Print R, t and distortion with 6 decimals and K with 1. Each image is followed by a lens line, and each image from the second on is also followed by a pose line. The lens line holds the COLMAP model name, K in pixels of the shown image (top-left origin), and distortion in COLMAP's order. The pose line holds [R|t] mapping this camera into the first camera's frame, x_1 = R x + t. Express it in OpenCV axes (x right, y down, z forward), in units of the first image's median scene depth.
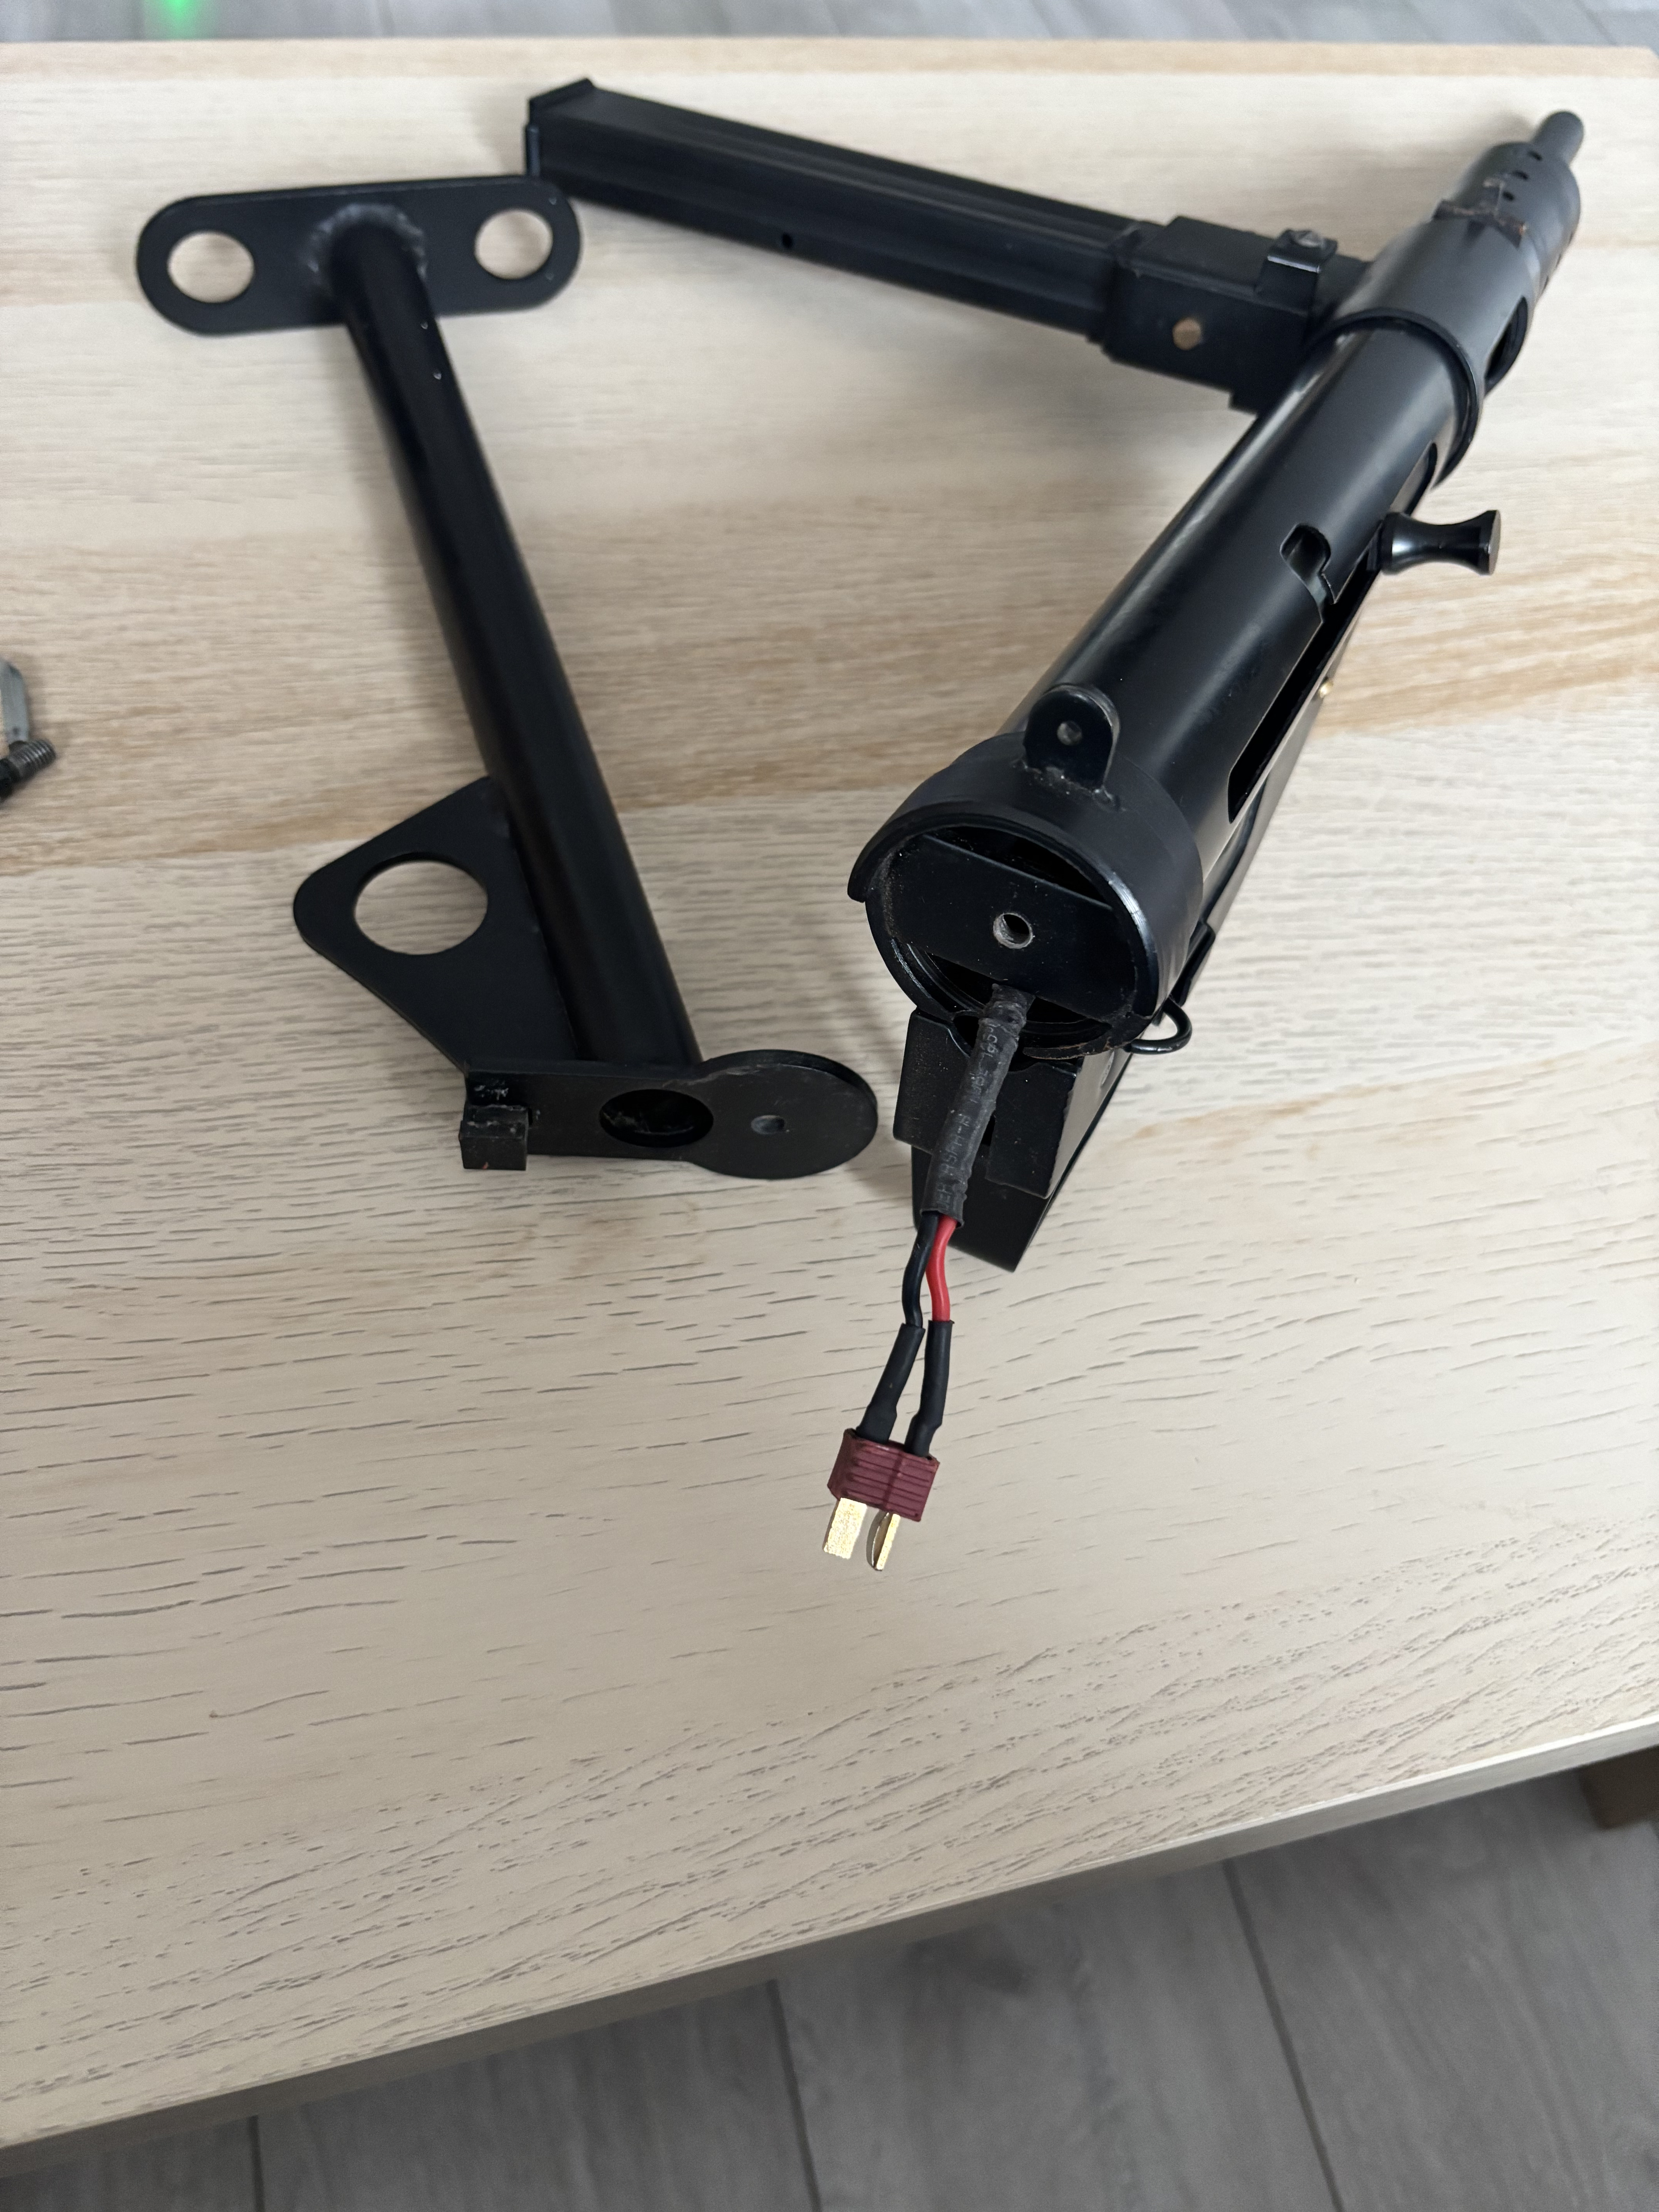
lens RADIAL K [[1750.8, 0, 858.0], [0, 1750.8, 1102.8], [0, 0, 1]] dist [-0.016083, -0.014967]
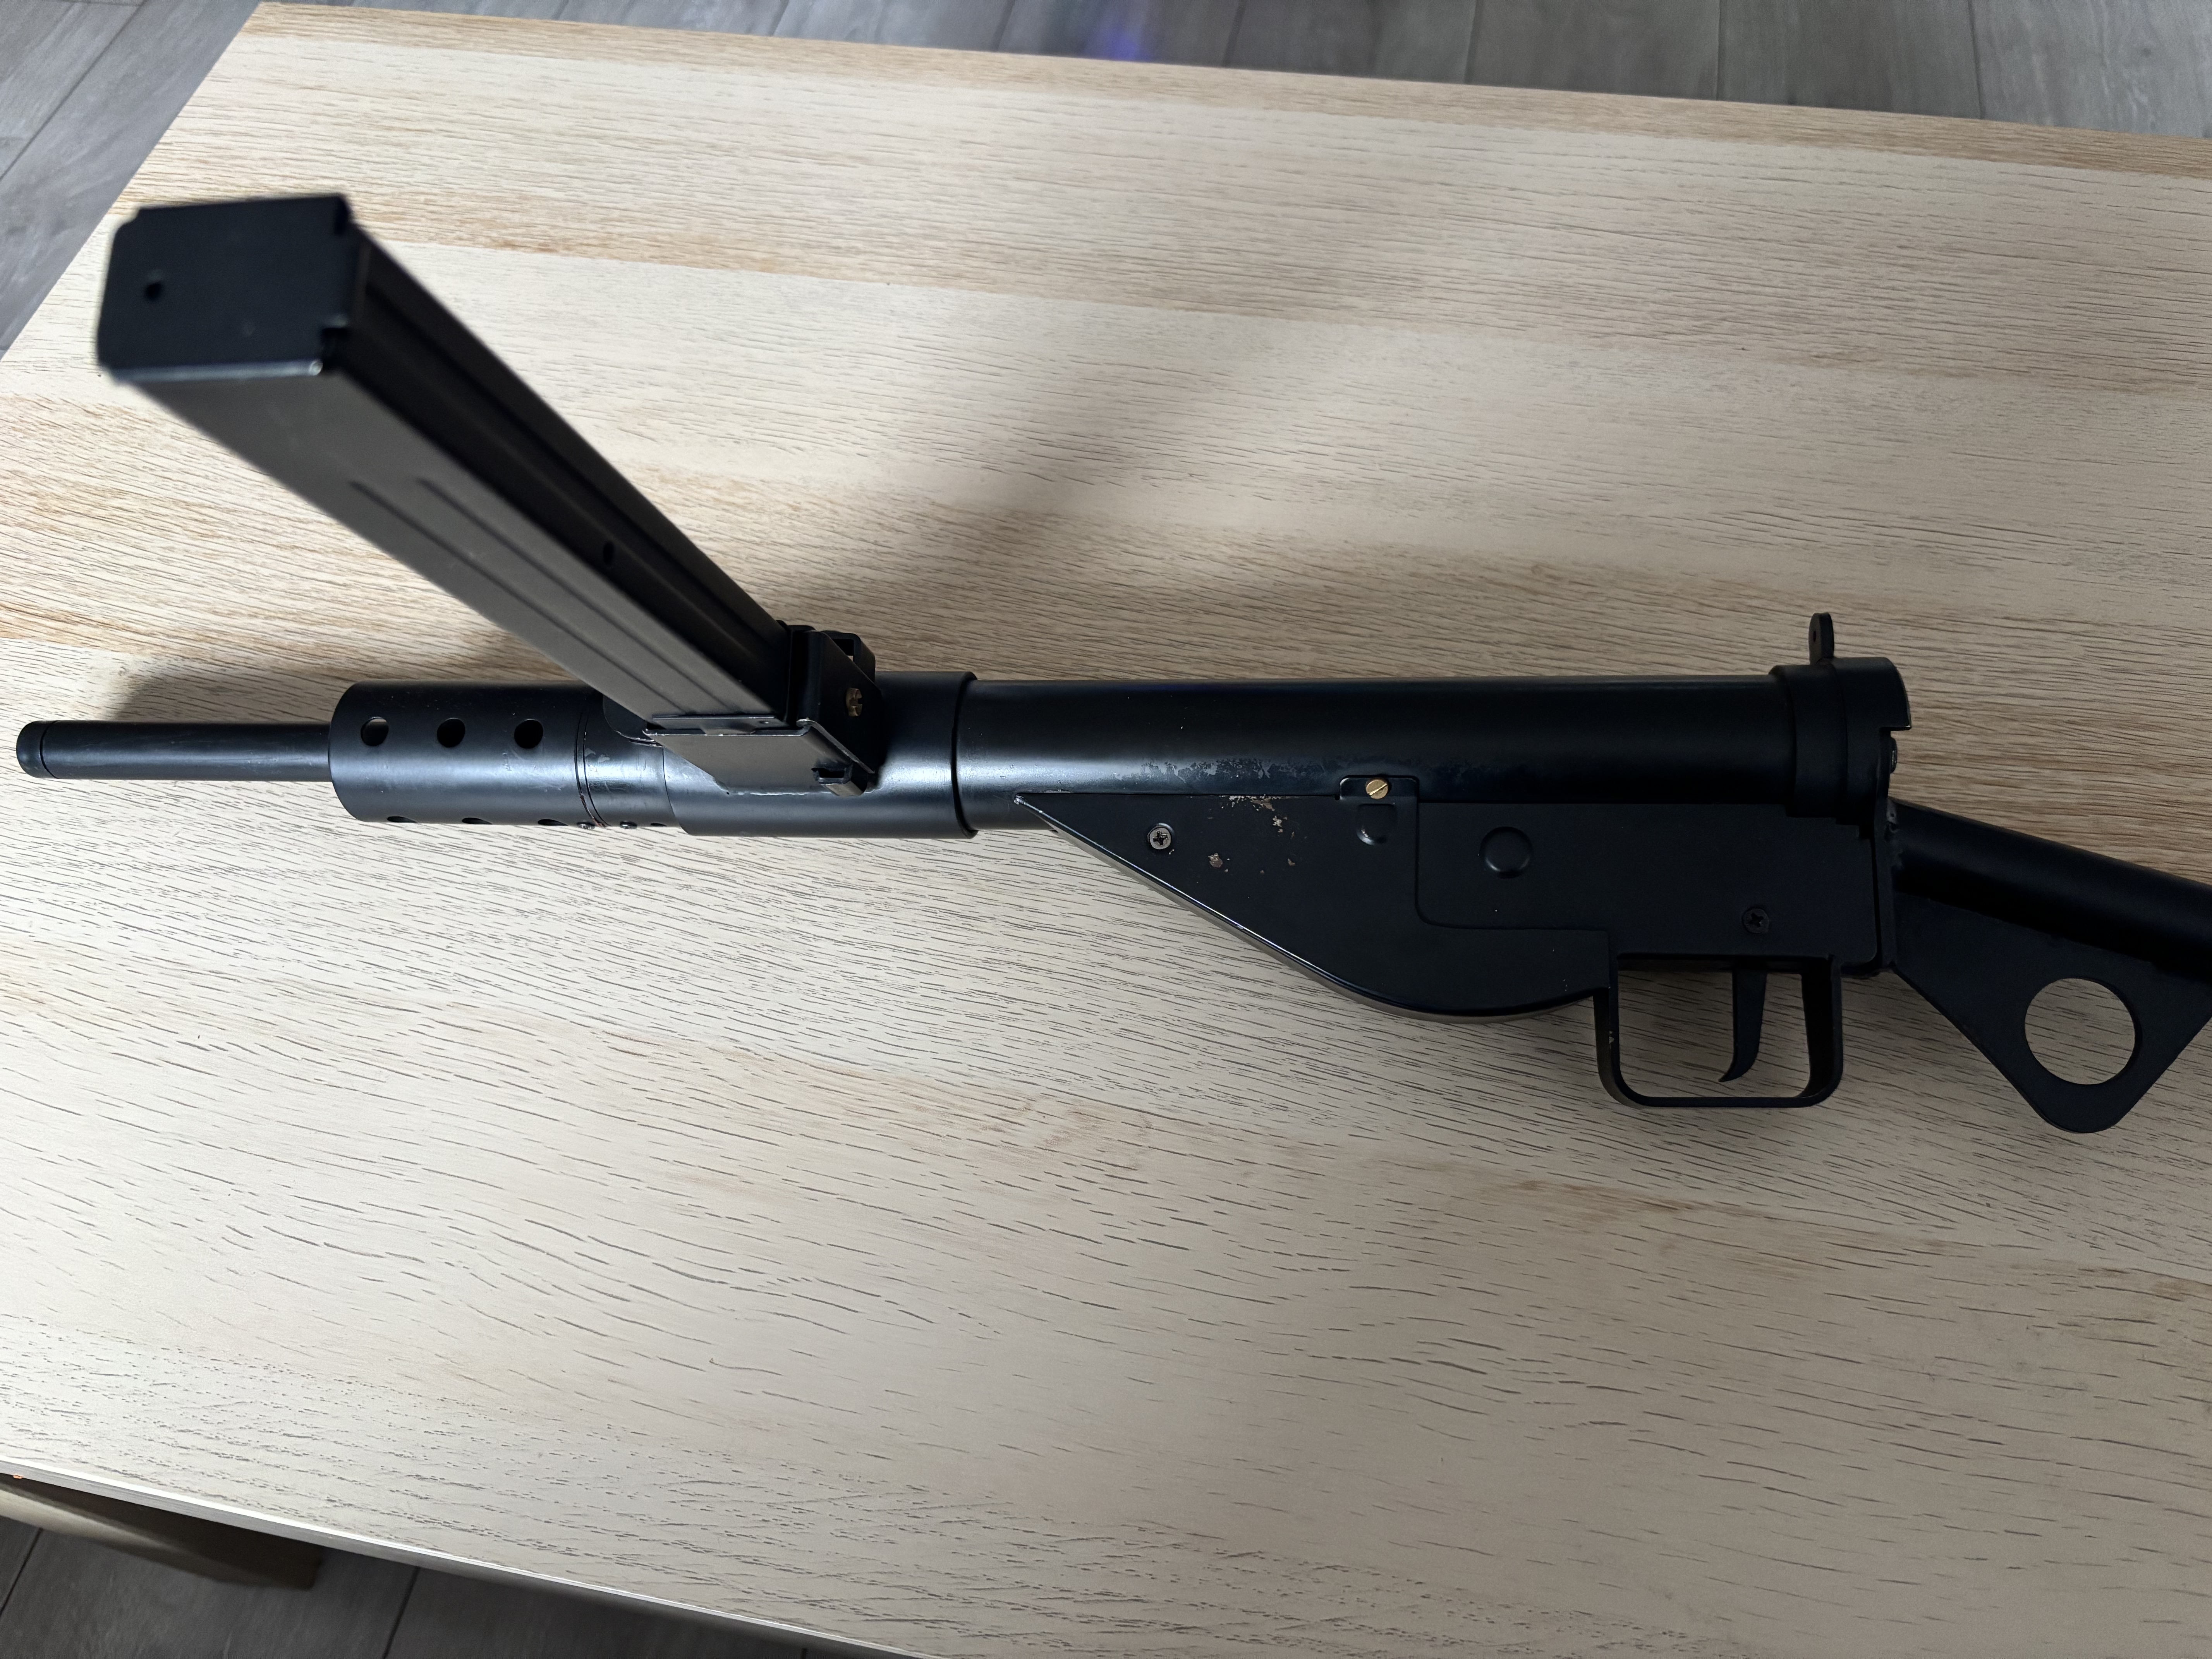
lens RADIAL K [[1691.7, 0, 1106.0], [0, 1691.7, 829.5], [0, 0, 1]] dist [0.012018, -0.041500]
pose [[0.886161, 0.269828, -0.376711, 0.286985], [-0.266802, 0.961800, 0.061296, -0.216186], [0.378860, 0.046189, 0.924301, -0.202709]]
